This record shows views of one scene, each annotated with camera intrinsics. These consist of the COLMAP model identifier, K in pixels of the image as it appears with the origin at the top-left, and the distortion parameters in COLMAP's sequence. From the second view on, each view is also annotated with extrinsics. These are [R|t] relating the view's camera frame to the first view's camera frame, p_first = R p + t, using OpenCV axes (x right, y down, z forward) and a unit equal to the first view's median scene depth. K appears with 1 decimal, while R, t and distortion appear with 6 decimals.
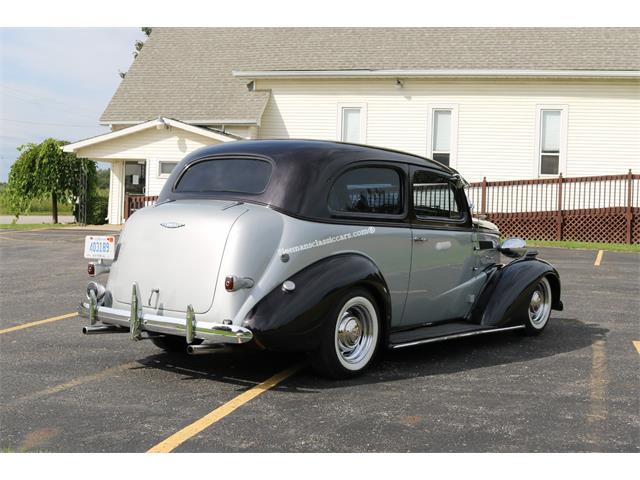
lens RADIAL K [[1059.7, 0, 320.8], [0, 1059.7, 238.7], [0, 0, 1]] dist [-0.095865, -0.074097]
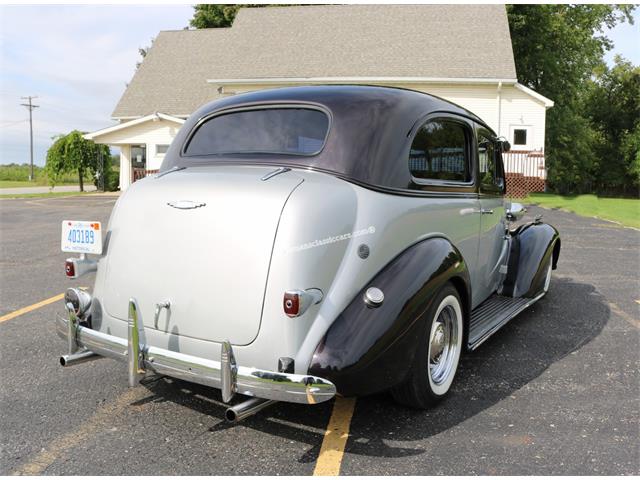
lens RADIAL K [[603.4, 0, 320.0], [0, 603.4, 240.0], [0, 0, 1]] dist [-0.086571, -0.001622]
pose [[0.993243, -0.029323, 0.112292, -0.034315], [0.020619, 0.996748, 0.077901, -0.006286], [-0.114211, -0.075060, 0.990617, 0.211109]]
